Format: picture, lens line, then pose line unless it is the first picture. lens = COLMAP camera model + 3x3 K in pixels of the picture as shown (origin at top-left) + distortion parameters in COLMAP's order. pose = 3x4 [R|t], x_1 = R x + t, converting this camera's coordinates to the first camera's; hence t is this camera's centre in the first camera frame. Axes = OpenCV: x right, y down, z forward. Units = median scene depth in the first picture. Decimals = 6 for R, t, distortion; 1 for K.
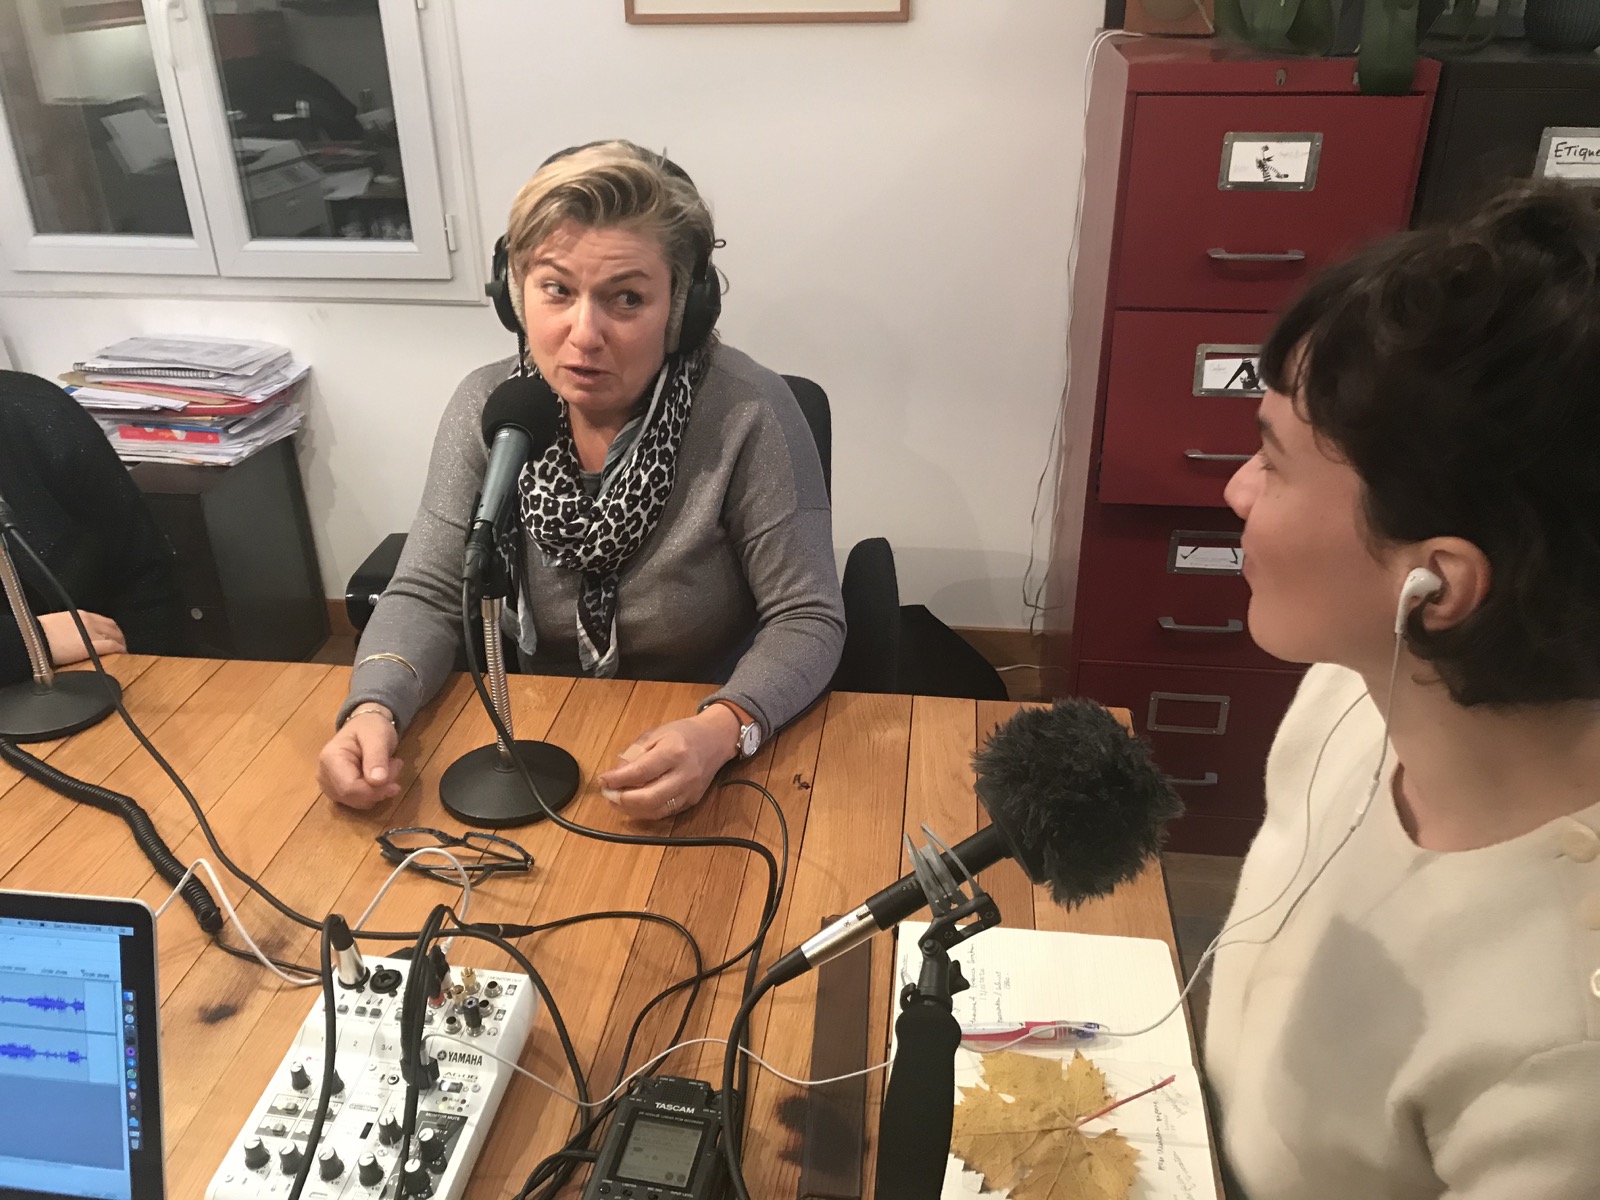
lens RADIAL K [[1300.4, 0, 801.3], [0, 1300.4, 601.6], [0, 0, 1]] dist [-0.016630, 0.001411]
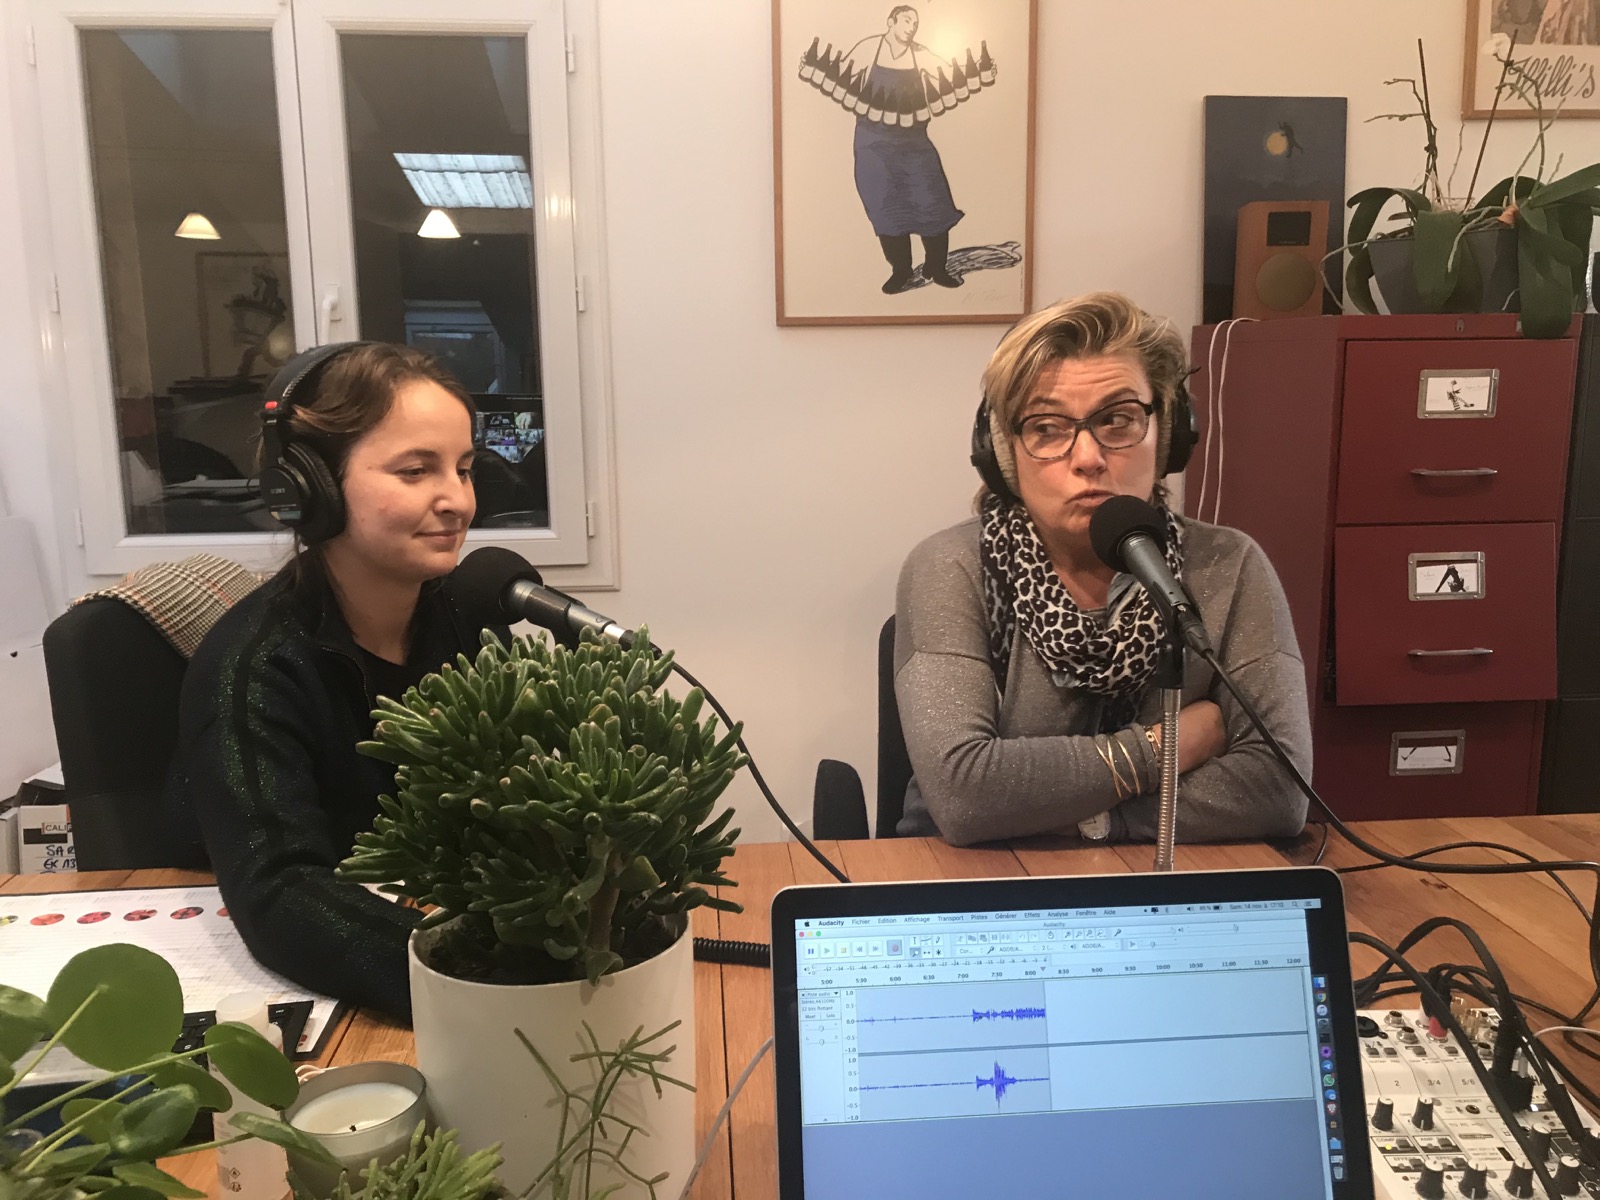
lens RADIAL K [[1300.4, 0, 844.6], [0, 1300.4, 560.9], [0, 0, 1]] dist [-0.016630, 0.001411]
pose [[0.979940, -0.028495, 0.197244, -0.530117], [0.089495, 0.947238, -0.307784, 0.145228], [-0.178067, 0.319262, 0.930787, 0.073115]]
